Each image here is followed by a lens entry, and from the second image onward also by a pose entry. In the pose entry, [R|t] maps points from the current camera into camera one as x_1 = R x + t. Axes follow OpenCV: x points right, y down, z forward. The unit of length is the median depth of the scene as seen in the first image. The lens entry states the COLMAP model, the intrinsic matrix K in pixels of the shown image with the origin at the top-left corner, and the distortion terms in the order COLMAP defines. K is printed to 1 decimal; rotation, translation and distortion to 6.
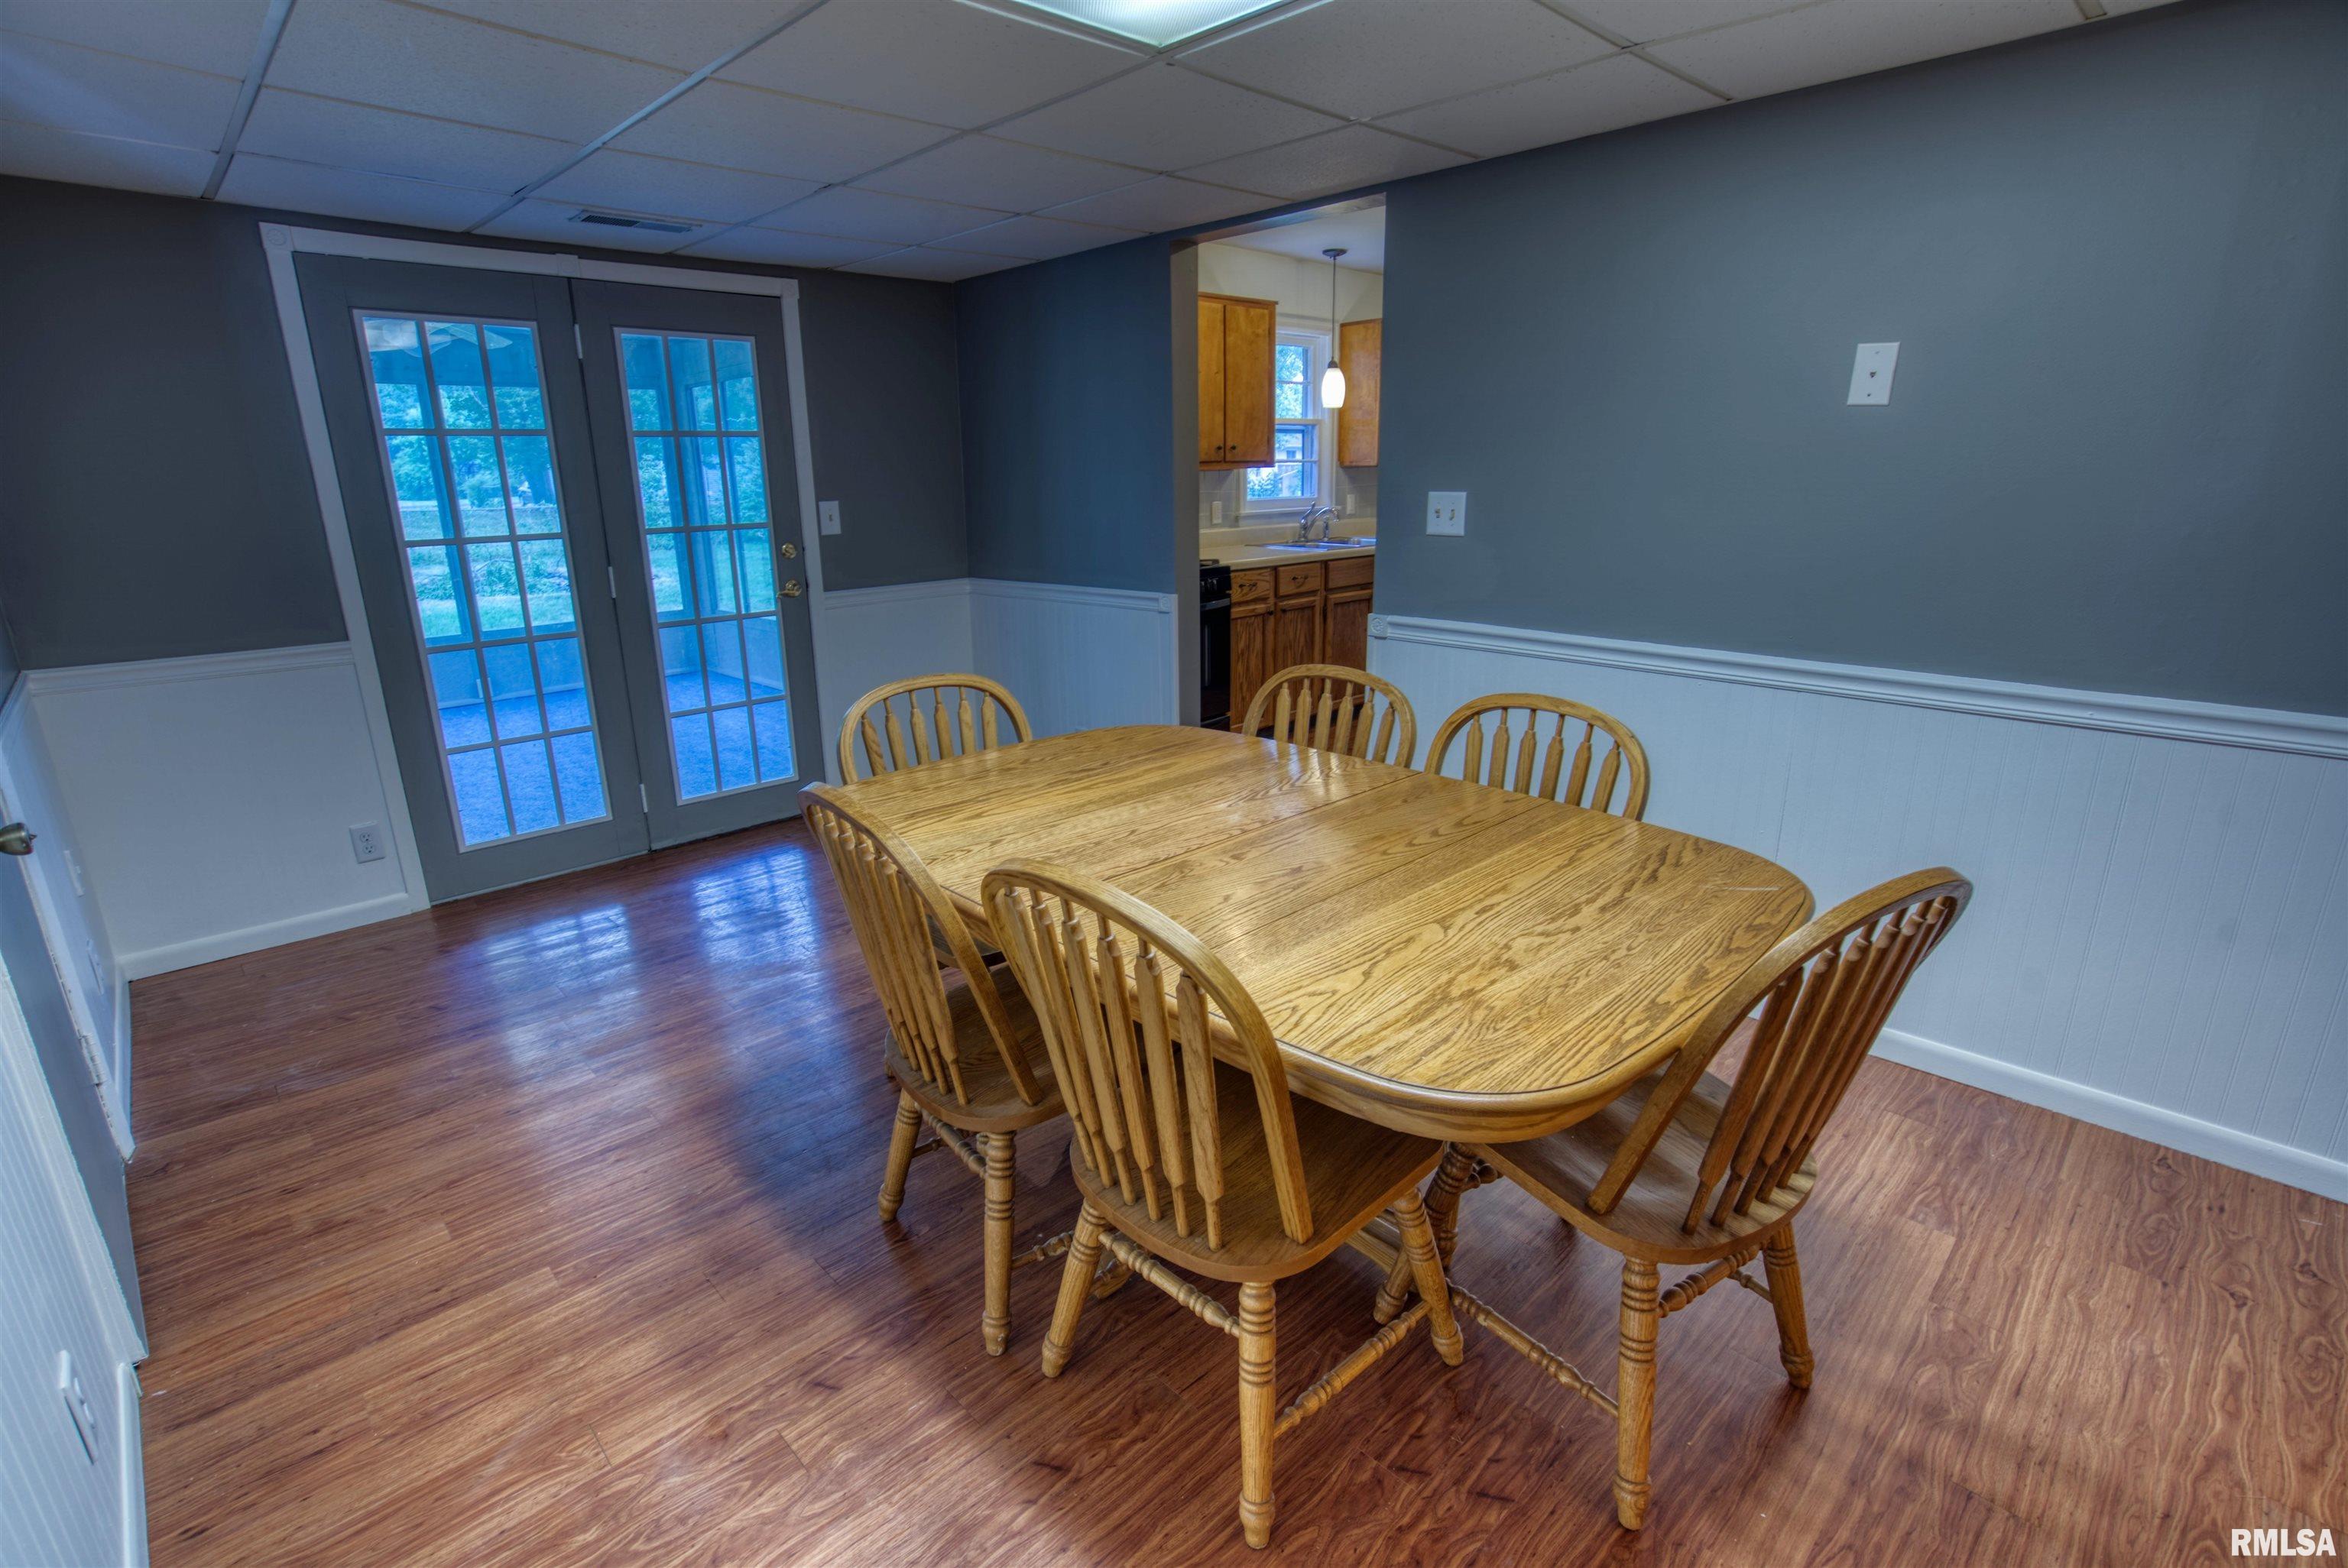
lens RADIAL K [[1086.0, 0, 1161.5], [0, 1086.0, 785.3], [0, 0, 1]] dist [-0.059786, 0.020273]
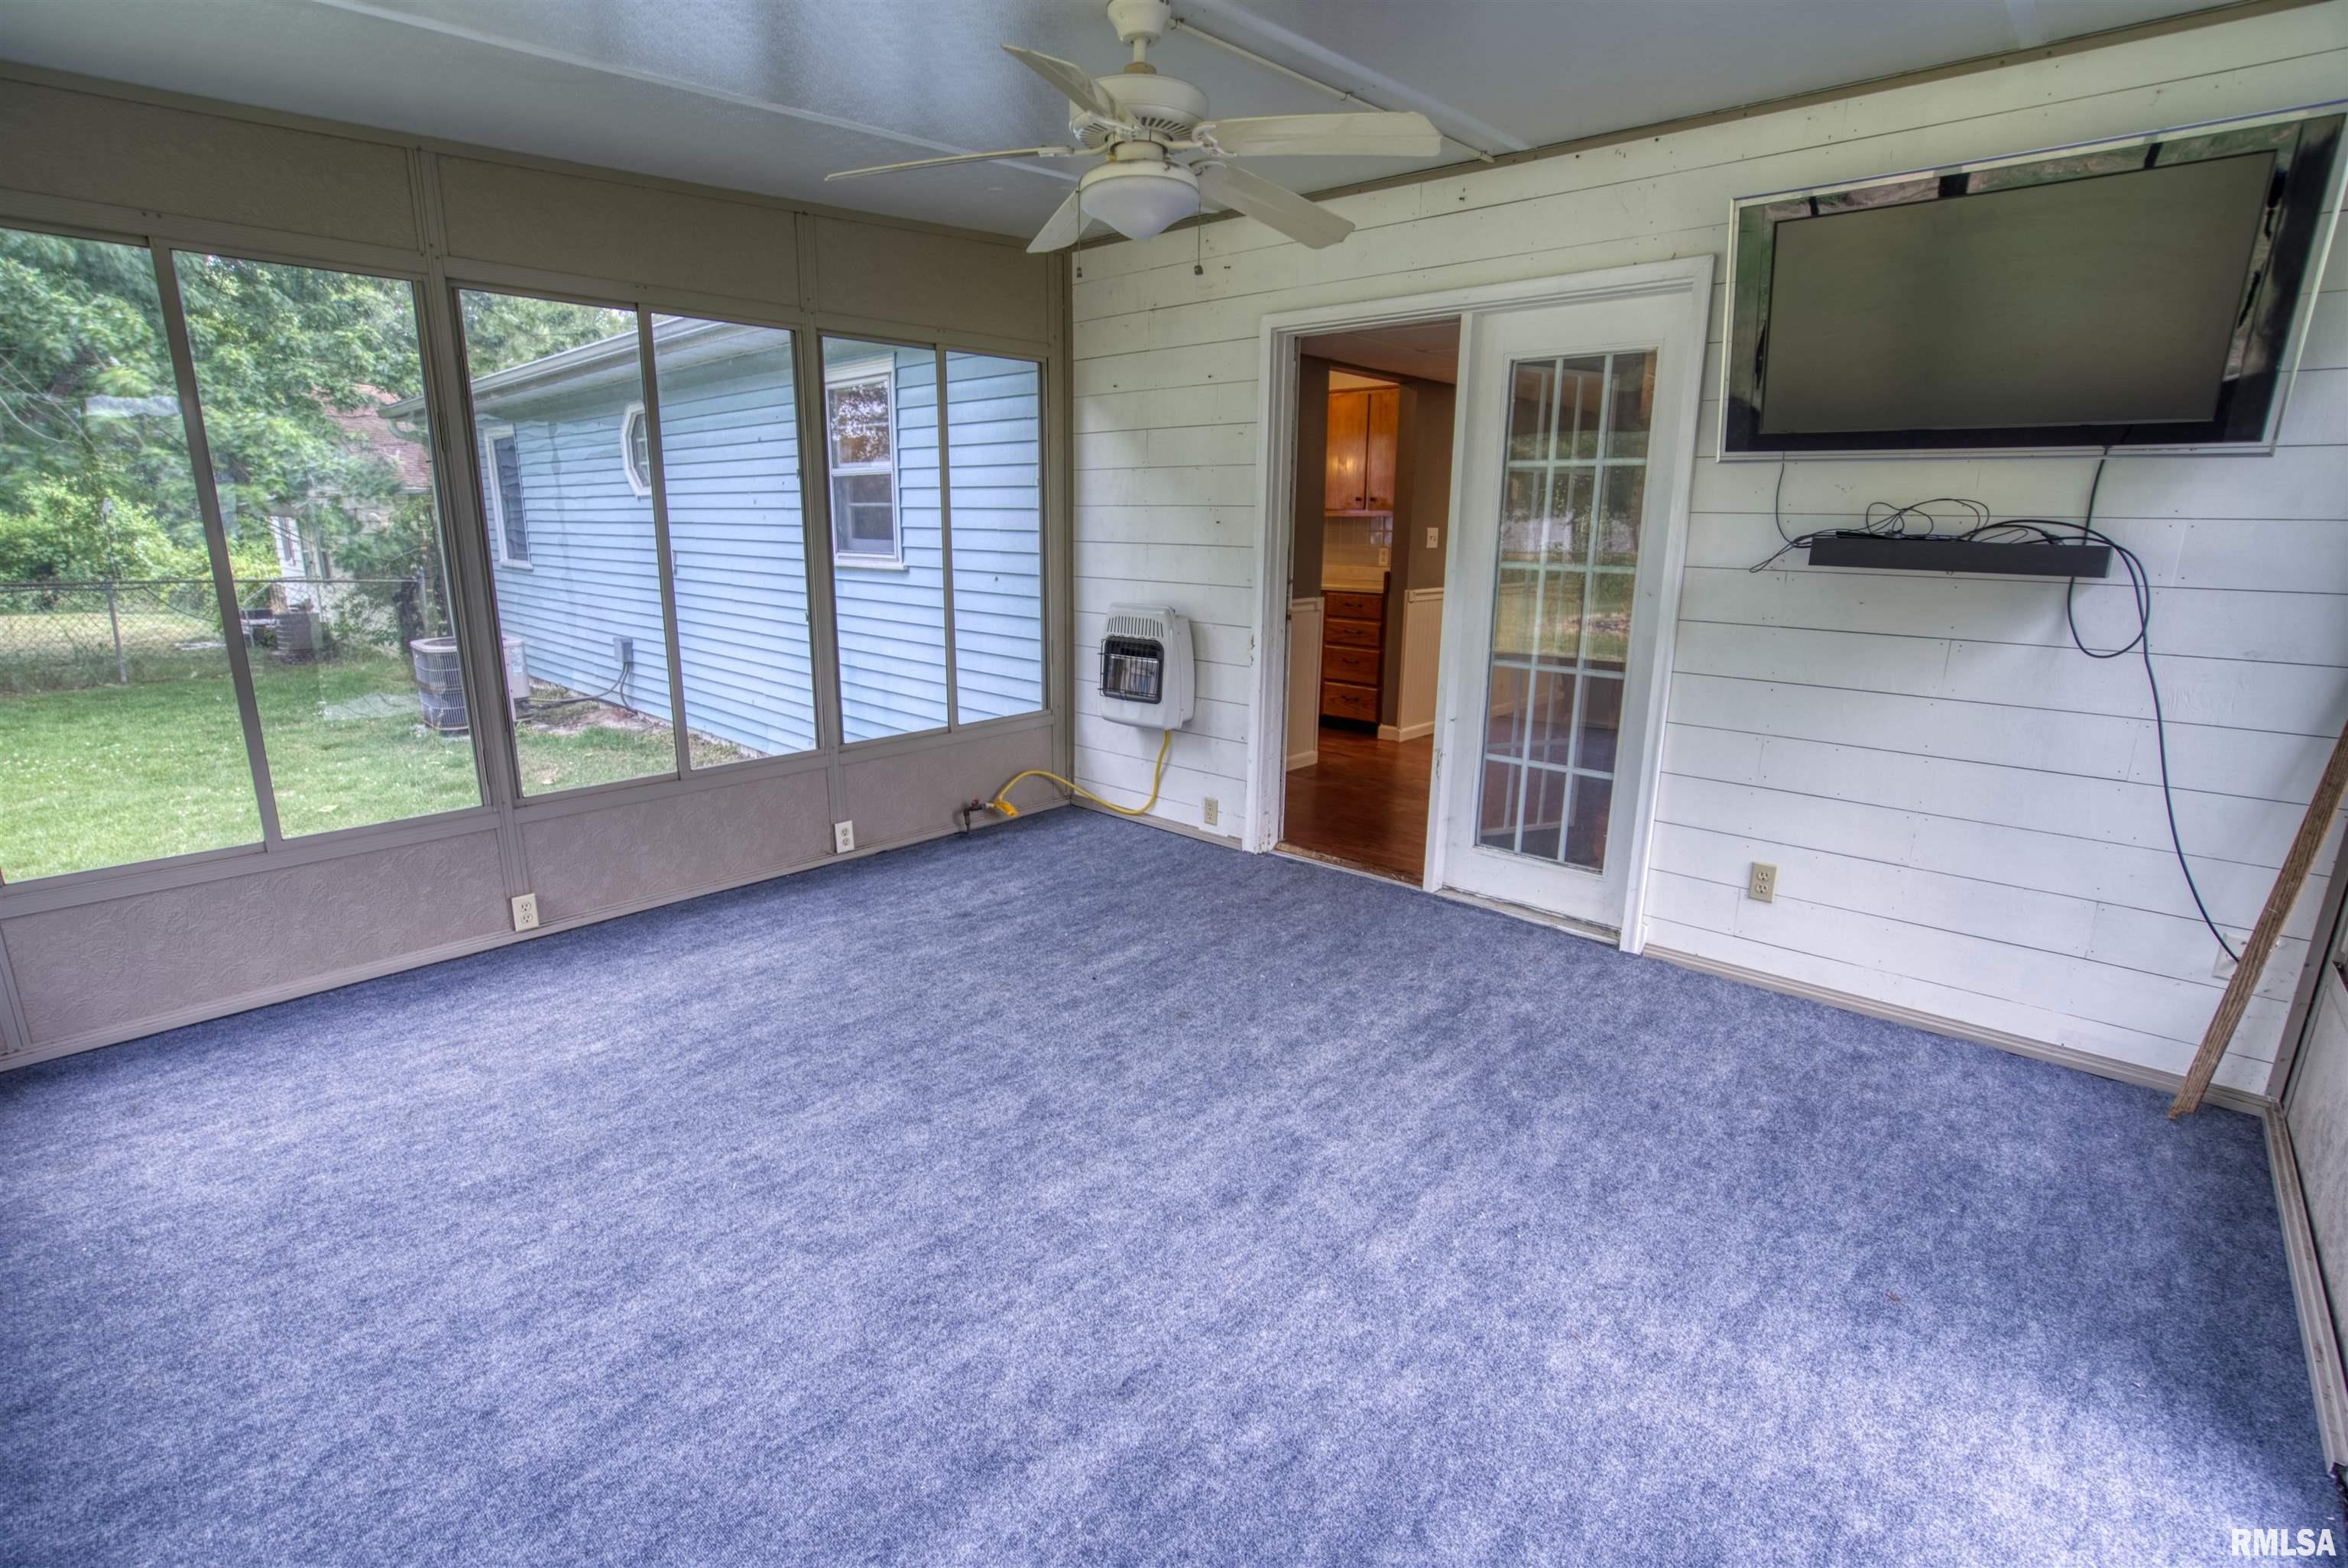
lens RADIAL K [[1086.0, 0, 1155.5], [0, 1086.0, 804.3], [0, 0, 1]] dist [-0.059786, 0.020273]
pose [[-0.049530, -0.244487, 0.968387, -1.086685], [0.271671, 0.929722, 0.248620, -0.251888], [-0.961115, 0.275396, 0.020371, 0.928794]]
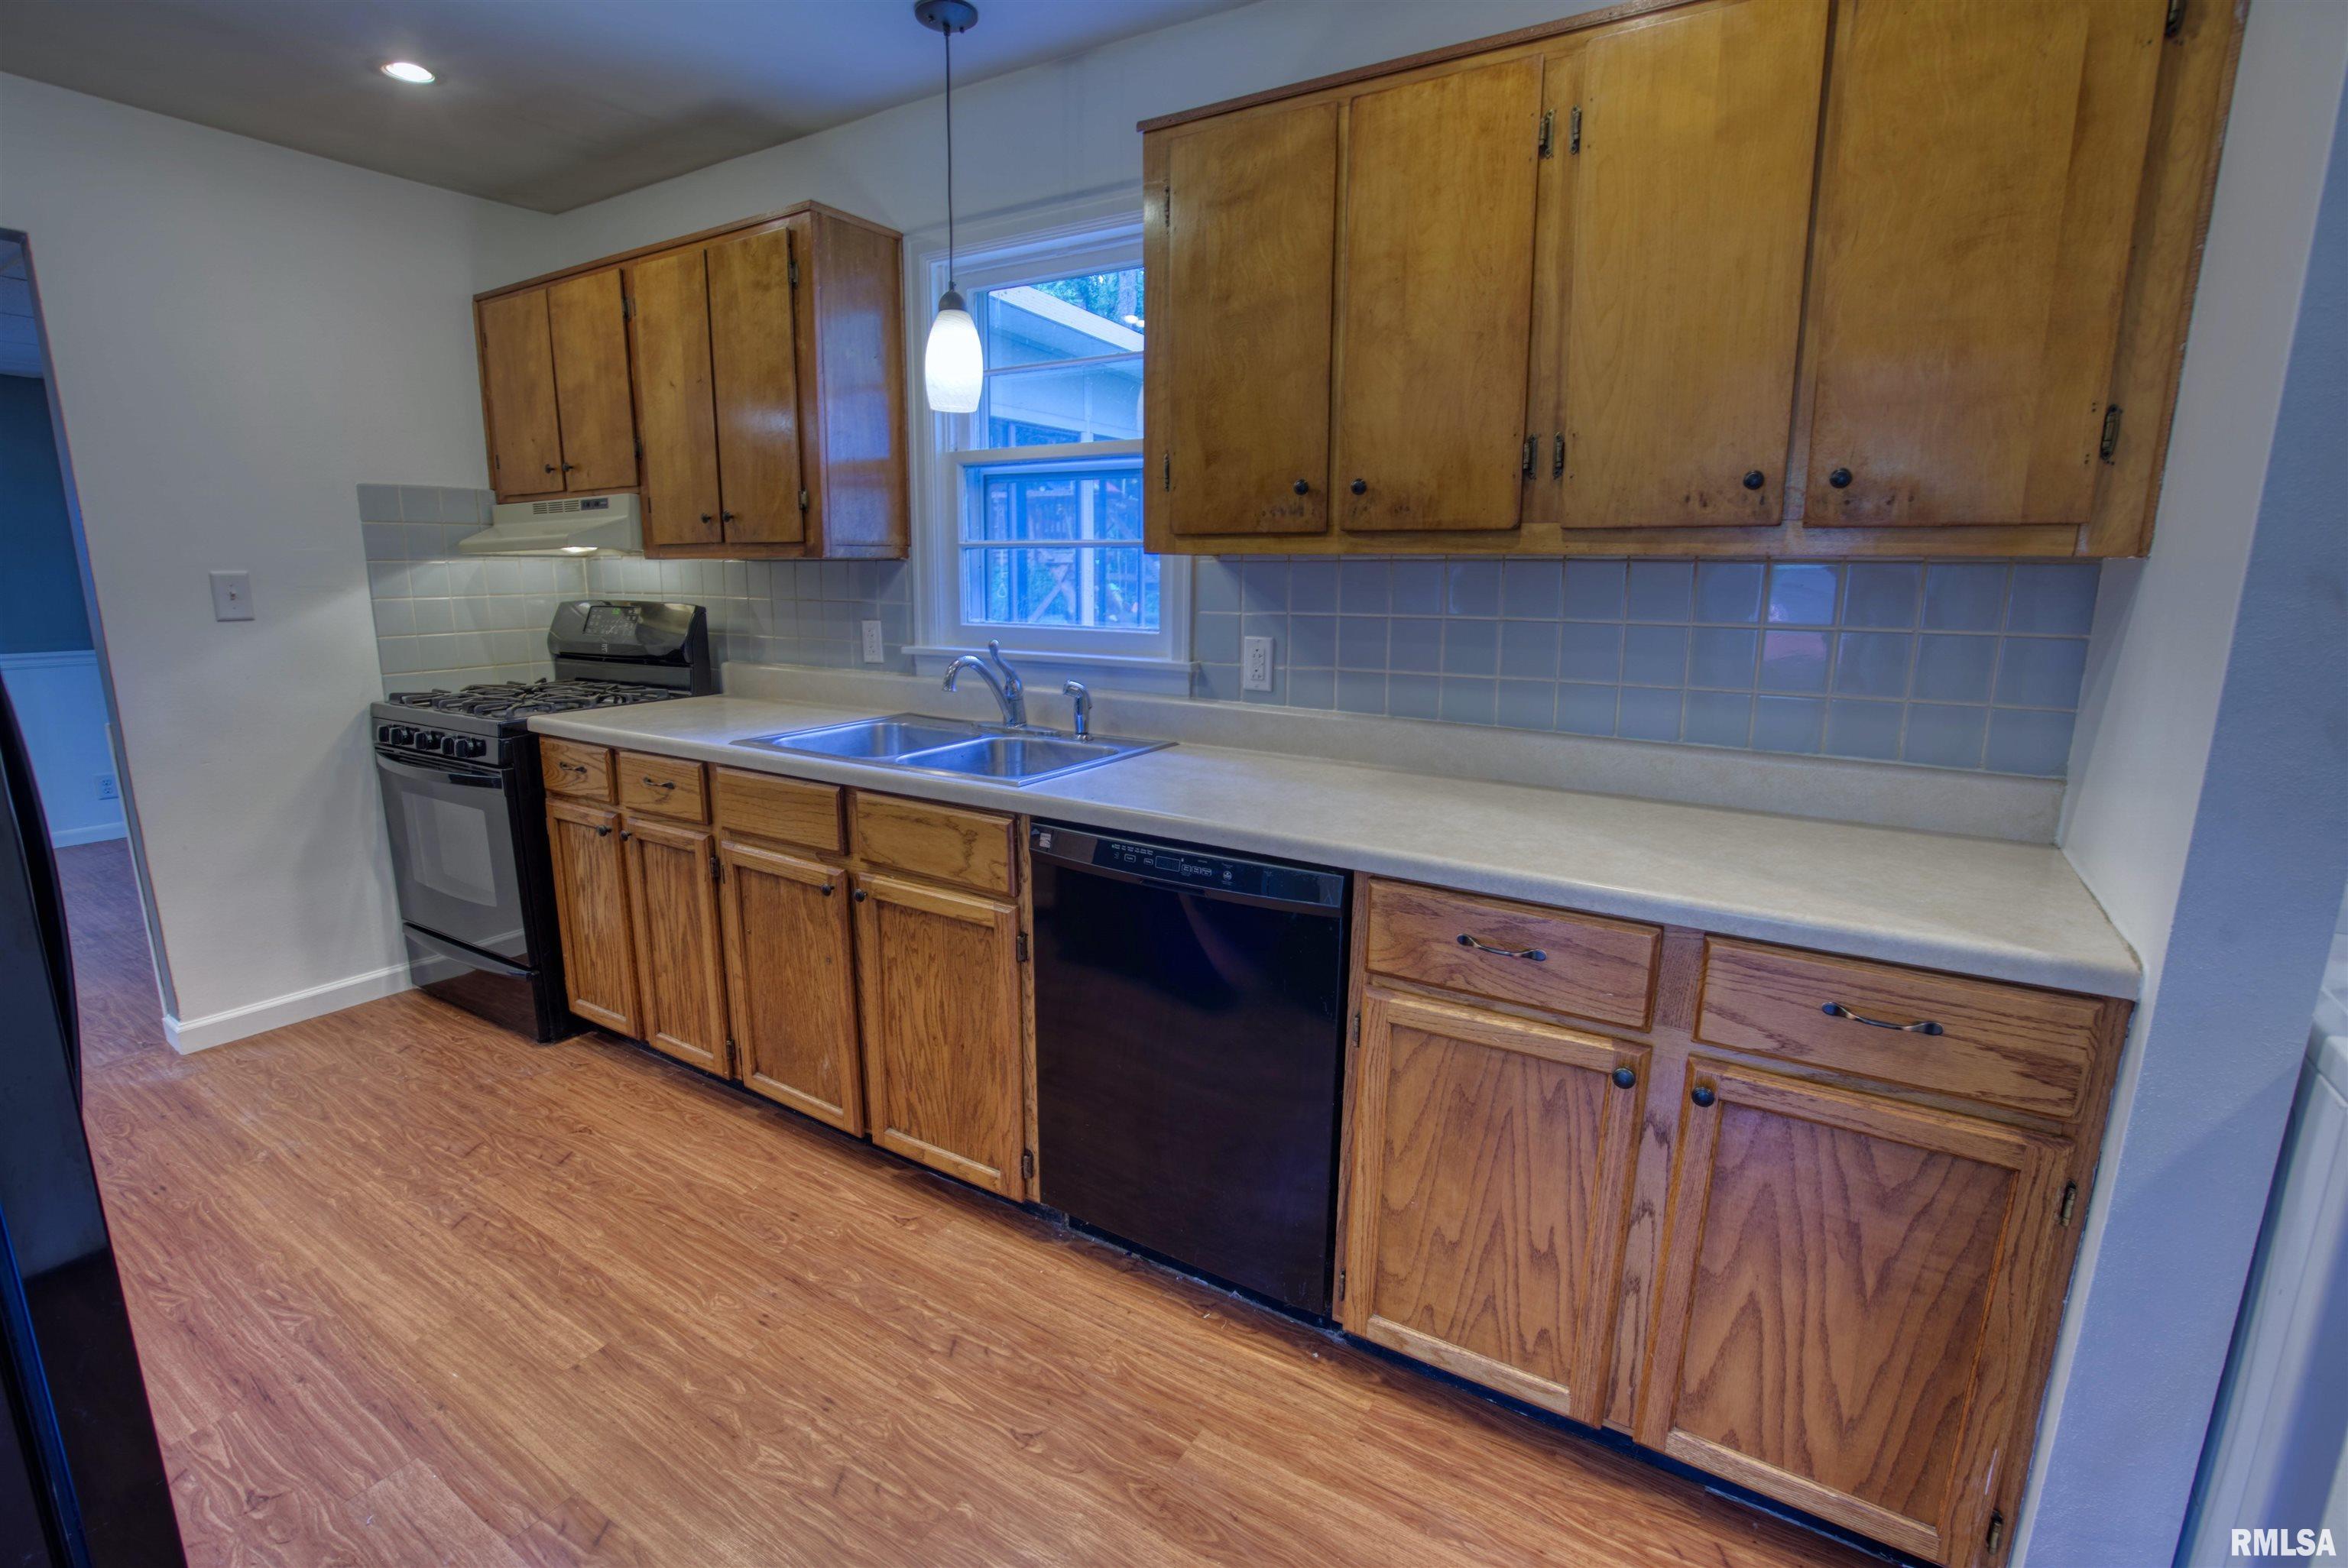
lens RADIAL K [[1086.0, 0, 1165.6], [0, 1086.0, 797.8], [0, 0, 1]] dist [-0.059786, 0.020273]
pose [[0.241523, 0.223236, -0.944369, 0.634529], [-0.287212, 0.946022, 0.150172, -0.322854], [0.926917, 0.234964, 0.292602, 1.075534]]
